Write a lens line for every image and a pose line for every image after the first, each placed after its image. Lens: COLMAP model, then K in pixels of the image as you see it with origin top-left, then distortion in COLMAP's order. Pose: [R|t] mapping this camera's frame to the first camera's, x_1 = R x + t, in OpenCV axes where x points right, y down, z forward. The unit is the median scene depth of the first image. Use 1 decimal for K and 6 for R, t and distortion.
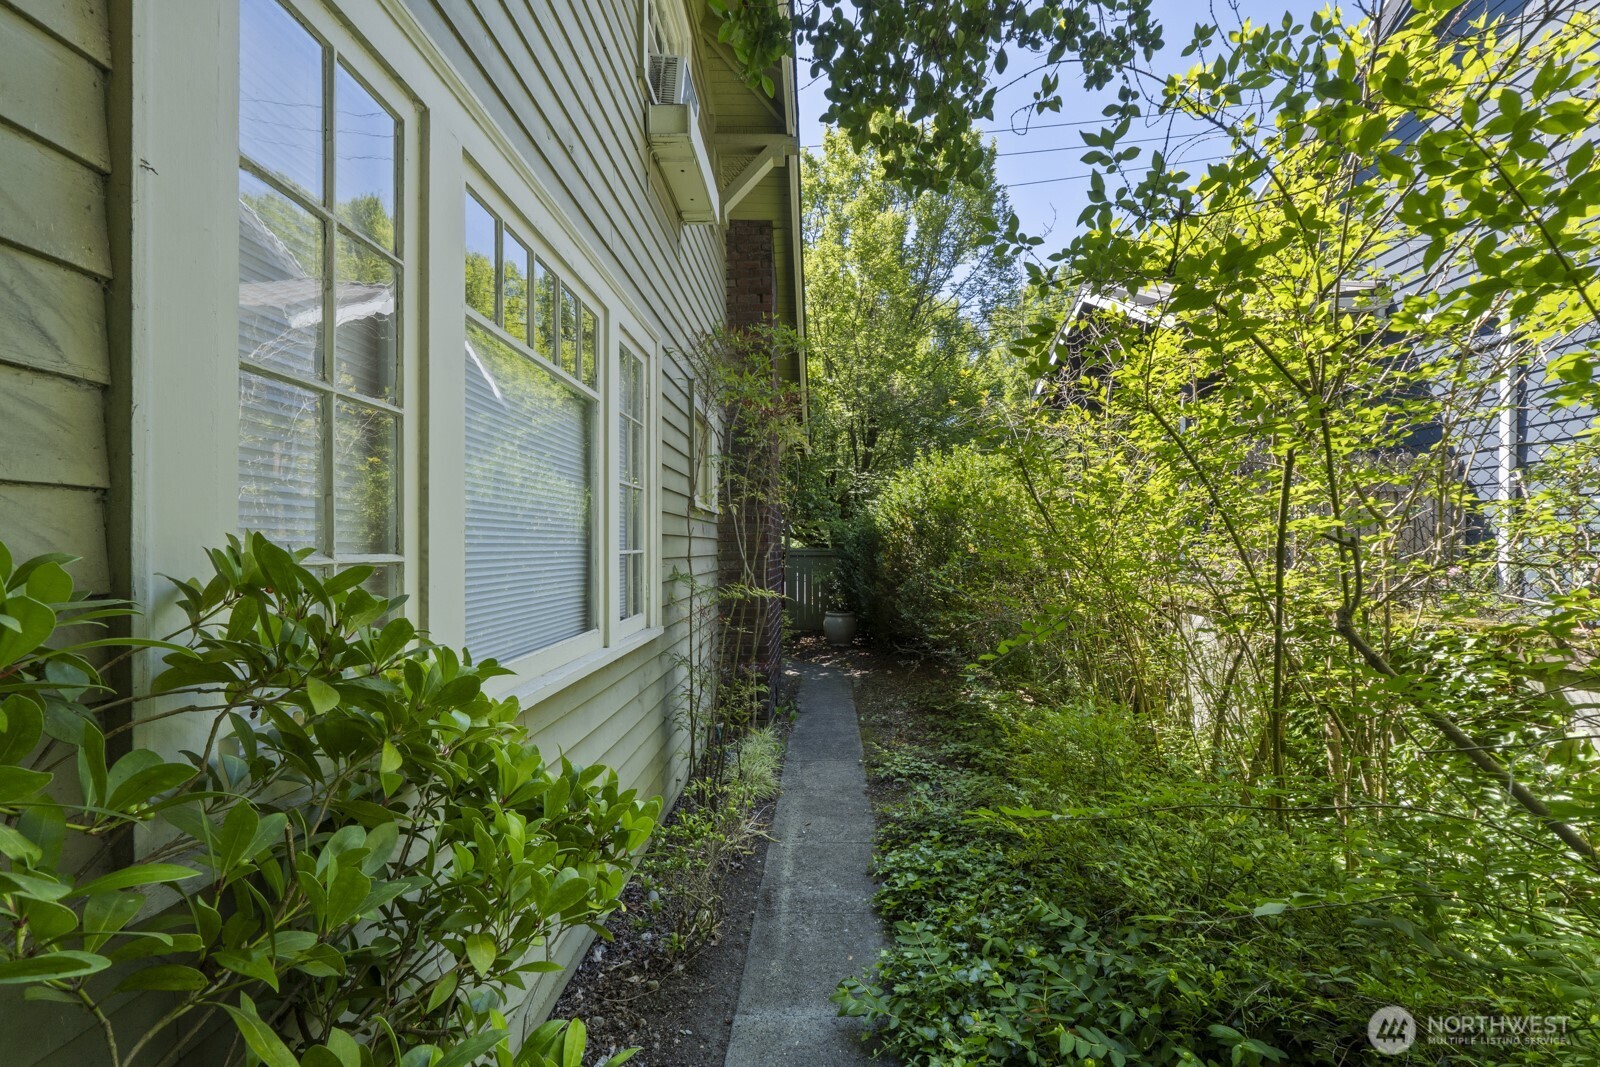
lens RADIAL K [[728.1, 0, 800.0], [0, 728.1, 533.5], [0, 0, 1]] dist [-0.000464, -0.000043]
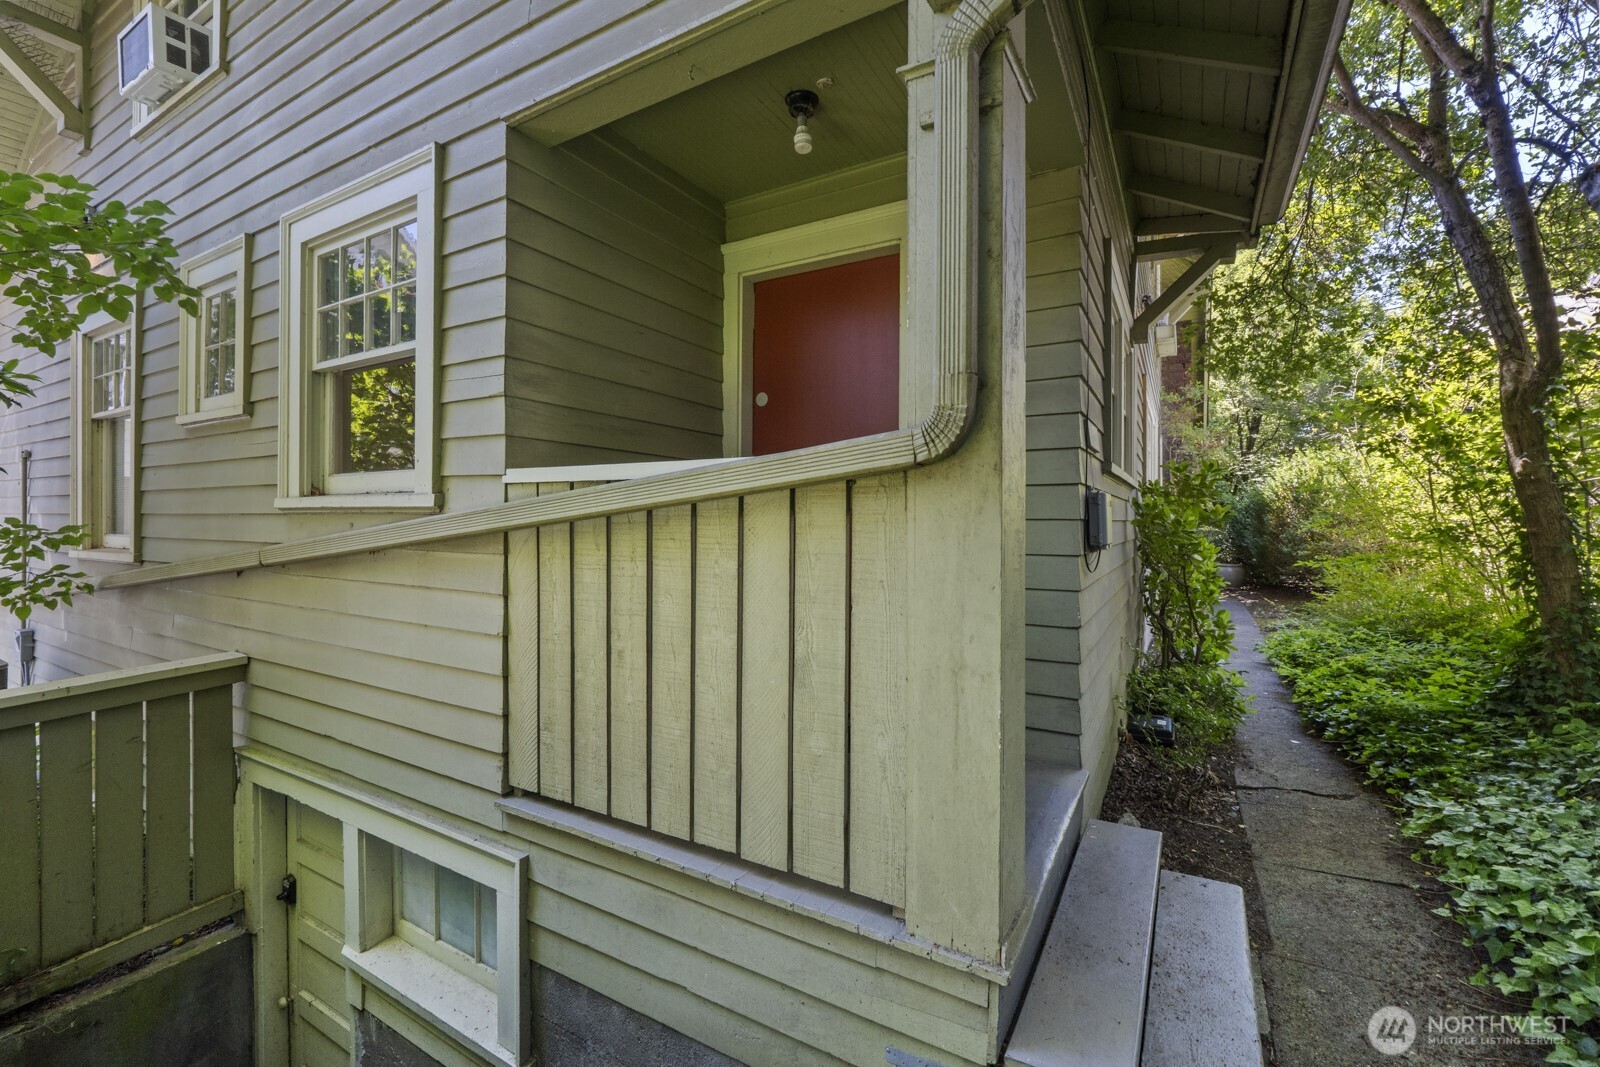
lens RADIAL K [[663.1, 0, 827.2], [0, 663.1, 513.5], [0, 0, 1]] dist [0.000358, 0.000270]
pose [[0.891745, -0.006325, -0.452493, -0.050067], [0.007988, 0.999967, 0.001765, 0.008189], [0.452467, -0.005188, 0.891766, -0.396285]]
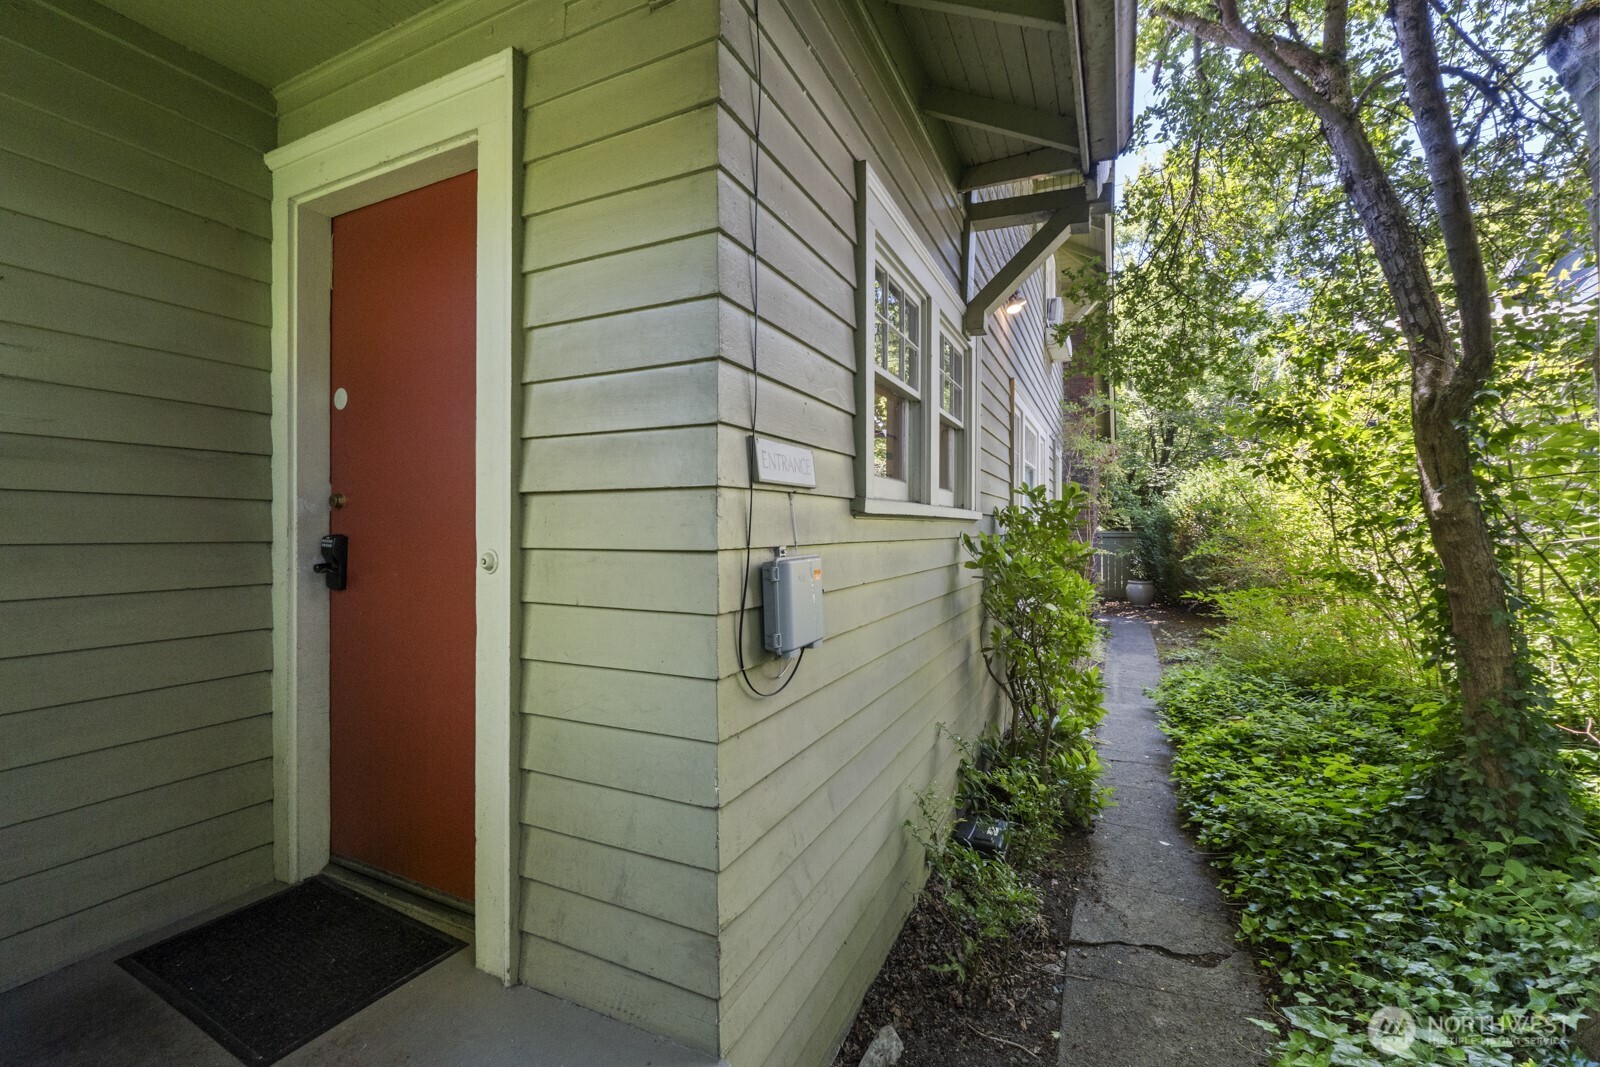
lens RADIAL K [[664.7, 0, 812.9], [0, 664.7, 525.9], [0, 0, 1]] dist [-0.001445, -0.000139]
pose [[0.920523, -0.005630, -0.390648, -0.018455], [0.009543, 0.999922, 0.008075, -0.003160], [0.390572, -0.011161, 0.920505, -0.294354]]
